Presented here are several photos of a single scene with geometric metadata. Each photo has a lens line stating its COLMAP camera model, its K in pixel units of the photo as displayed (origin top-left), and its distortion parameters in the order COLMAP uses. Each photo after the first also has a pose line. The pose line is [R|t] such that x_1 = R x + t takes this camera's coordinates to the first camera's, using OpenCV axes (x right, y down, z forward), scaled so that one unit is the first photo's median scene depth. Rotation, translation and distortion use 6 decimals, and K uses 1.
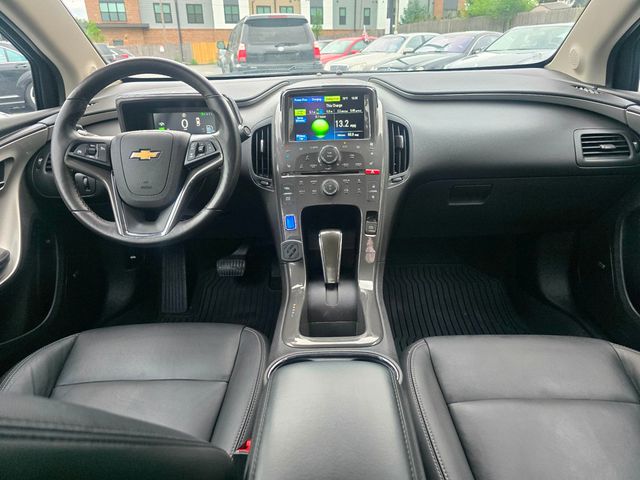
lens RADIAL K [[442.4, 0, 321.5], [0, 442.4, 243.8], [0, 0, 1]] dist [0.032551, -0.021344]
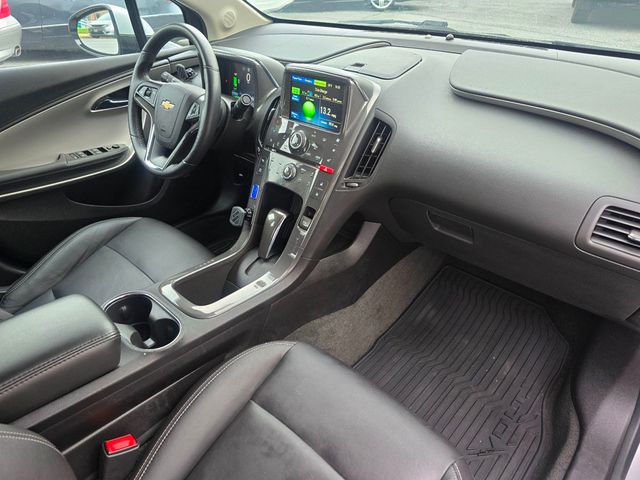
lens RADIAL K [[442.4, 0, 316.3], [0, 442.4, 247.2], [0, 0, 1]] dist [0.032551, -0.021344]
pose [[0.743900, 0.388577, -0.543710, 0.673420], [-0.279165, 0.919883, 0.275467, -0.259125], [0.607190, -0.053136, 0.792778, 0.206691]]
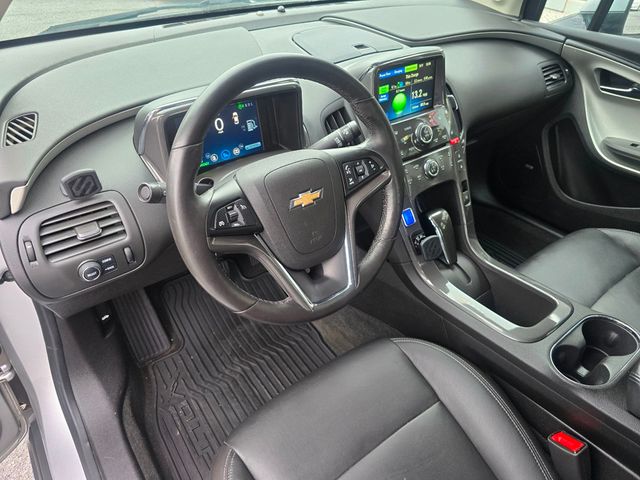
lens RADIAL K [[442.4, 0, 323.3], [0, 442.4, 238.5], [0, 0, 1]] dist [0.032551, -0.021344]
pose [[0.776122, -0.340965, 0.530450, -0.685661], [0.219309, 0.934645, 0.279895, -0.292047], [-0.591218, -0.100900, 0.800176, 0.357103]]
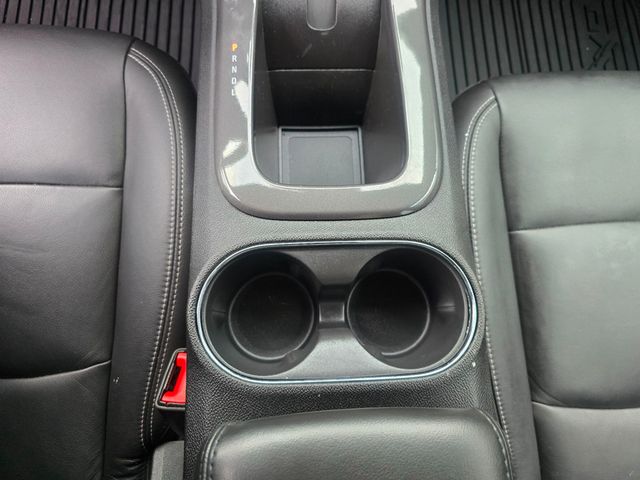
lens RADIAL K [[442.4, 0, 329.7], [0, 442.4, 230.4], [0, 0, 1]] dist [0.032551, -0.021344]
pose [[0.993307, -0.041776, 0.107683, -0.021405], [-0.060912, 0.602654, 0.795674, -0.080375], [-0.098136, -0.796908, 0.596076, 0.534026]]
